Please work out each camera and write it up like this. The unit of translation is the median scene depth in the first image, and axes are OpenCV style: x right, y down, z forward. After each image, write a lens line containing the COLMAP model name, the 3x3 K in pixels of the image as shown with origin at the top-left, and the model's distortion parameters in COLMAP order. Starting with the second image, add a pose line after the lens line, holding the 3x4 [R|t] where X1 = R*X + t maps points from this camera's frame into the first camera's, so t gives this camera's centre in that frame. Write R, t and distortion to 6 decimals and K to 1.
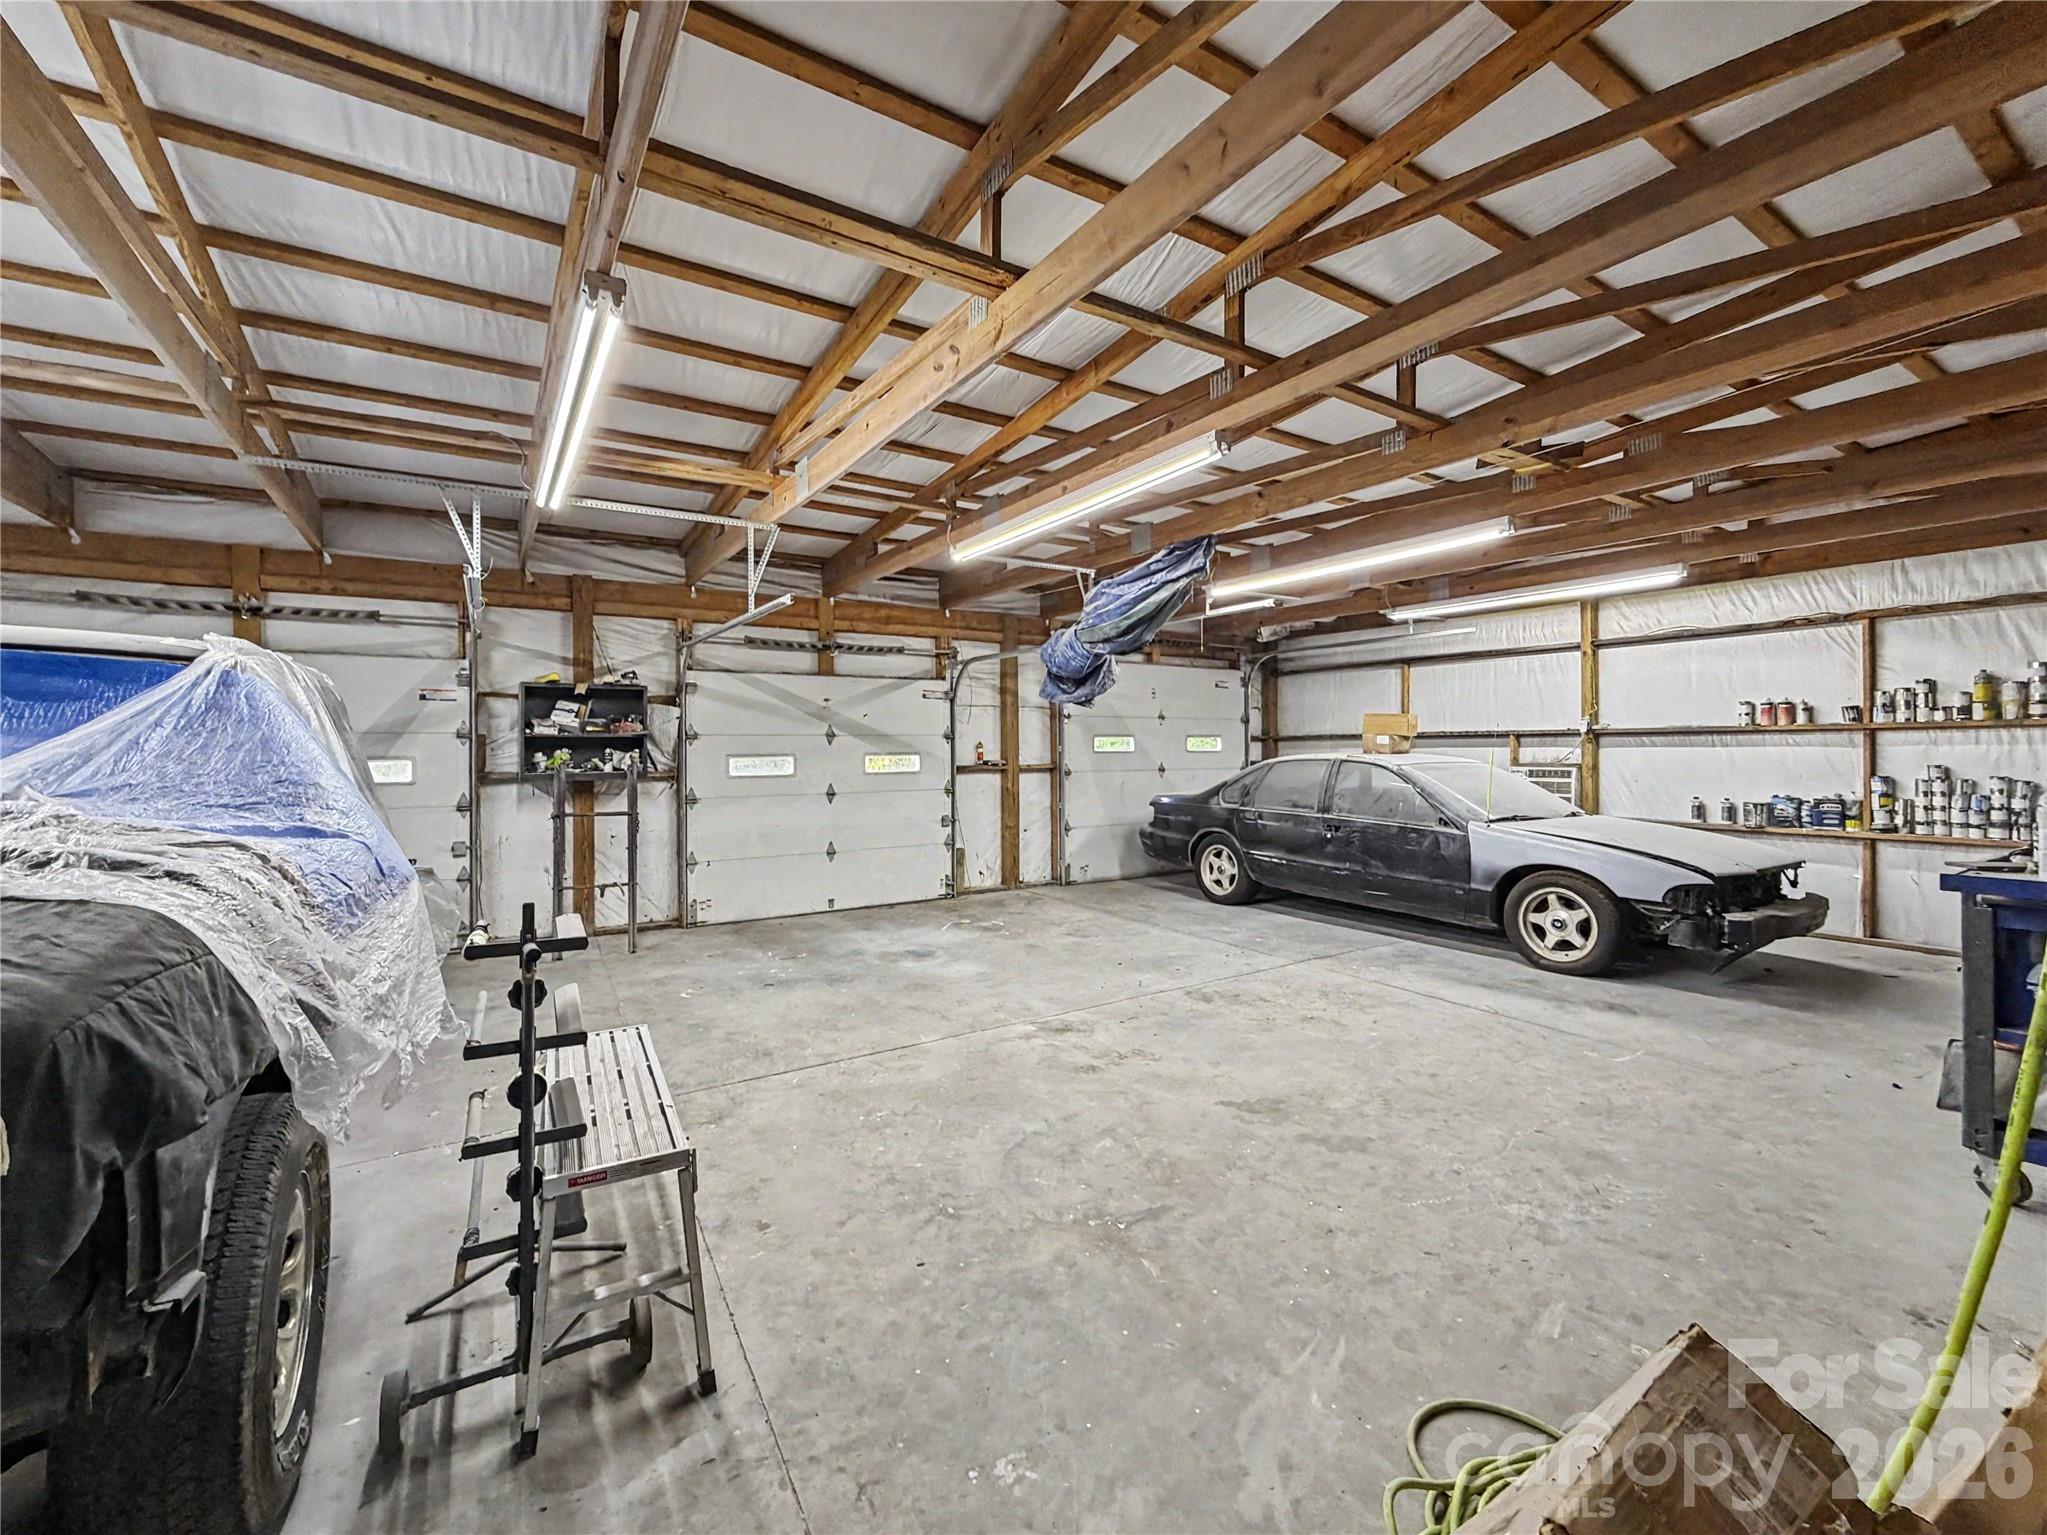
lens RADIAL K [[835.2, 0, 1026.7], [0, 835.2, 740.7], [0, 0, 1]] dist [0.000286, 0.000000]
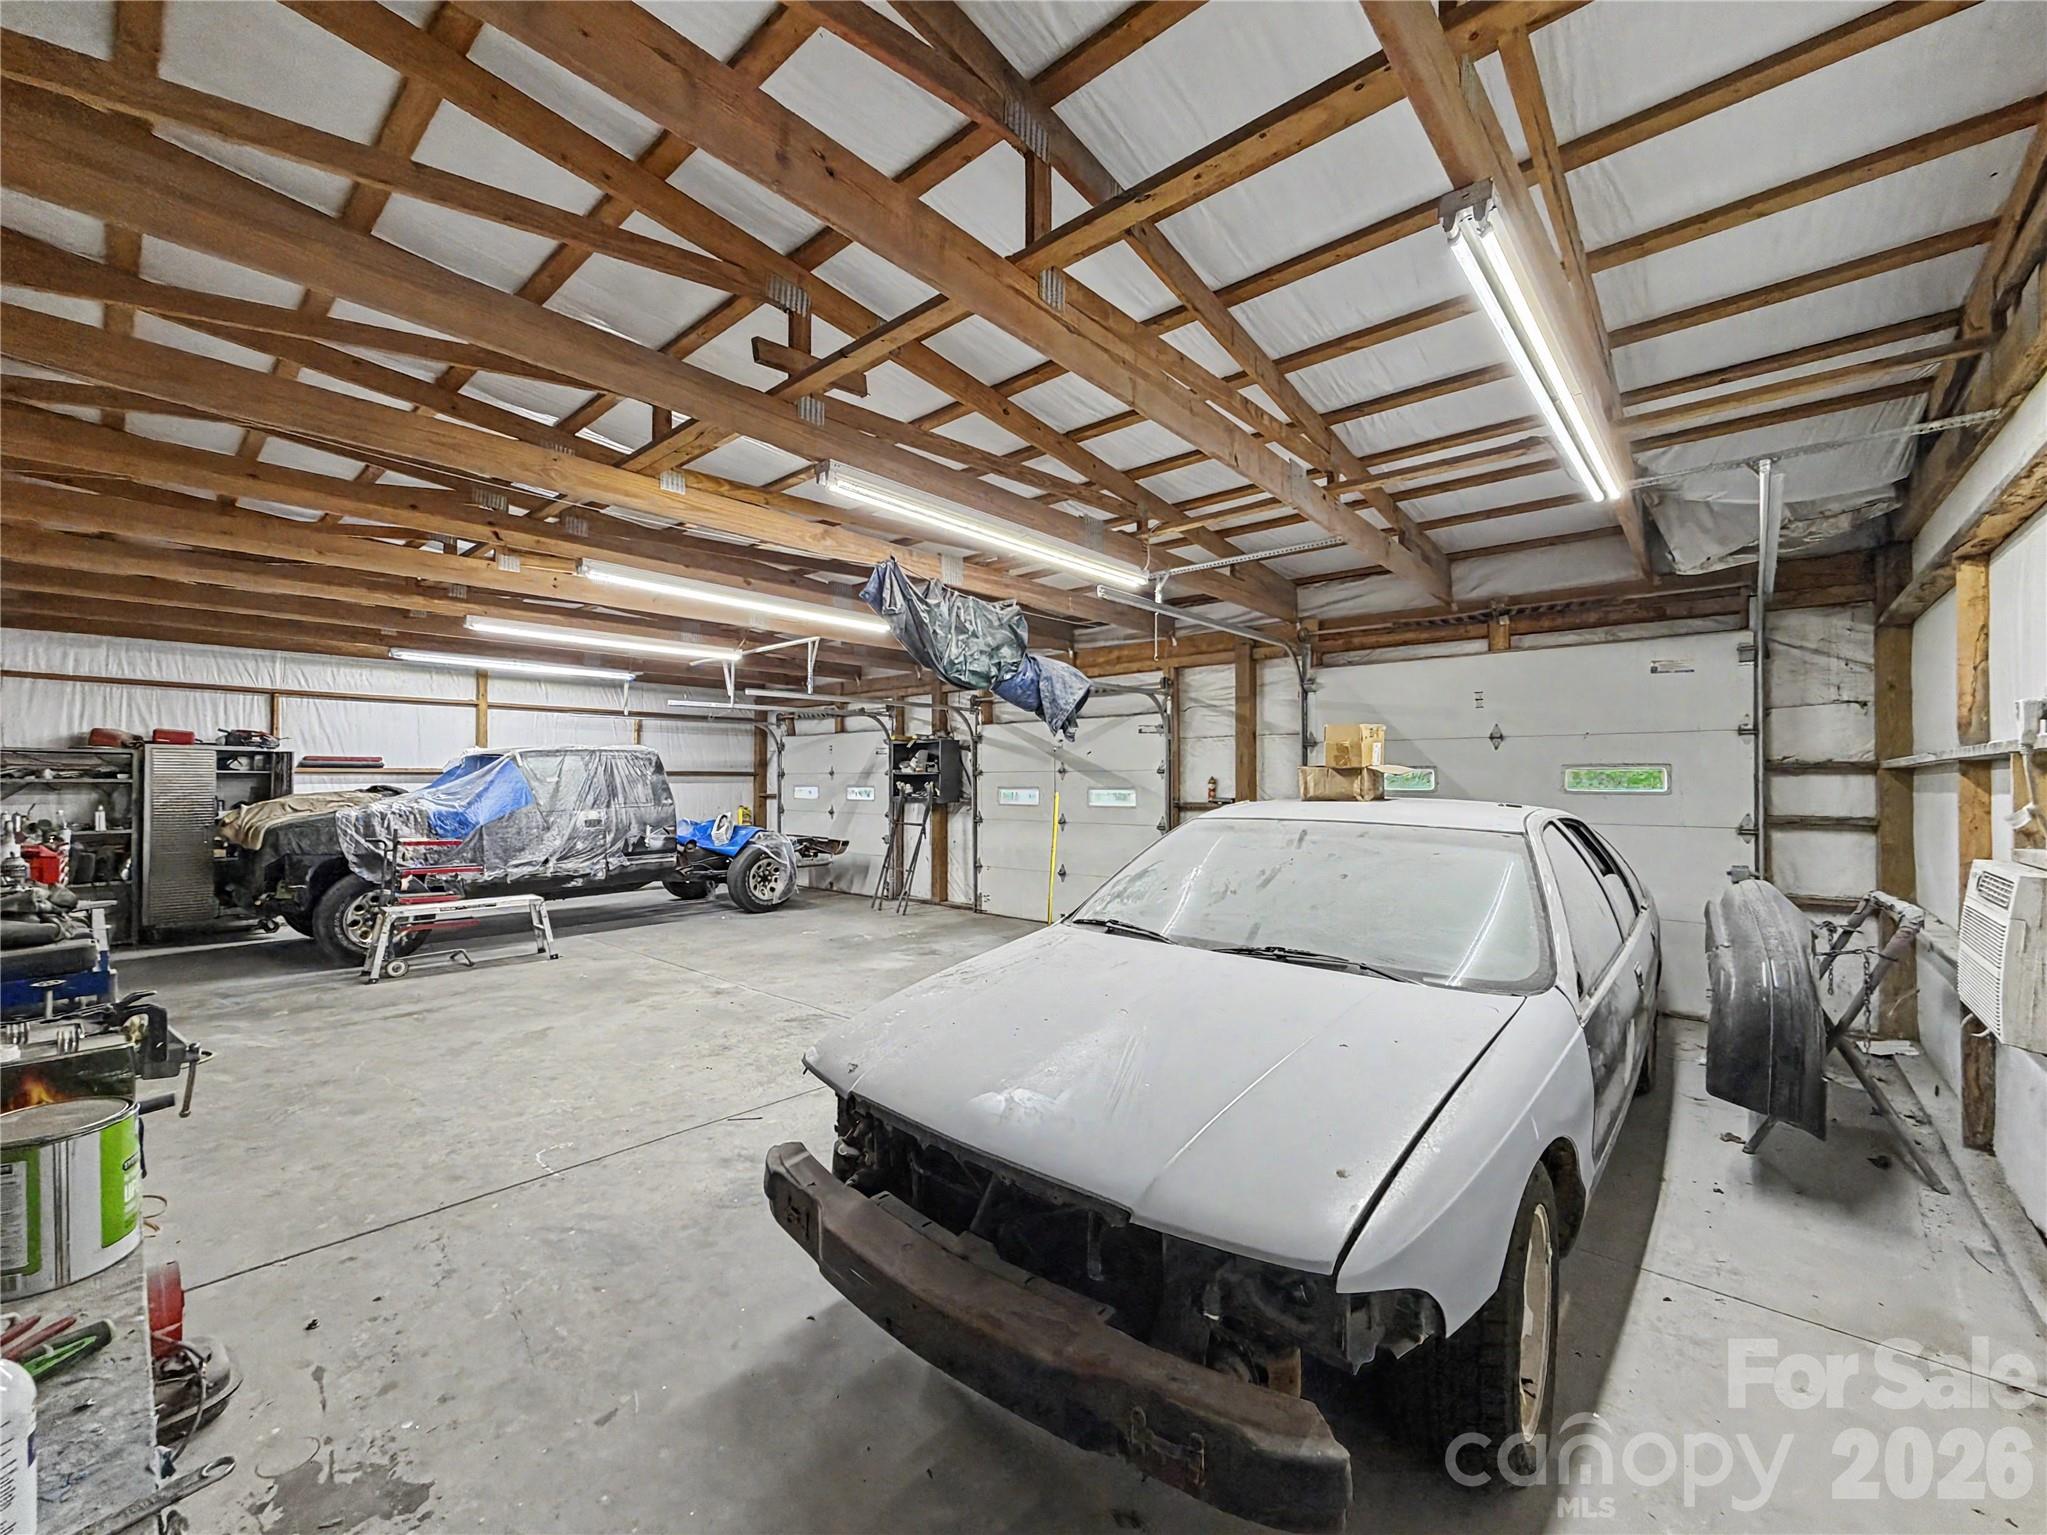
lens RADIAL K [[836.3, 0, 1020.1], [0, 836.3, 769.8], [0, 0, 1]] dist [0.020947, 0.000045]
pose [[0.266322, -0.005554, -0.963868, 1.205809], [0.008979, 0.999954, -0.003281, -0.007780], [0.963842, -0.007780, 0.266360, 0.892746]]
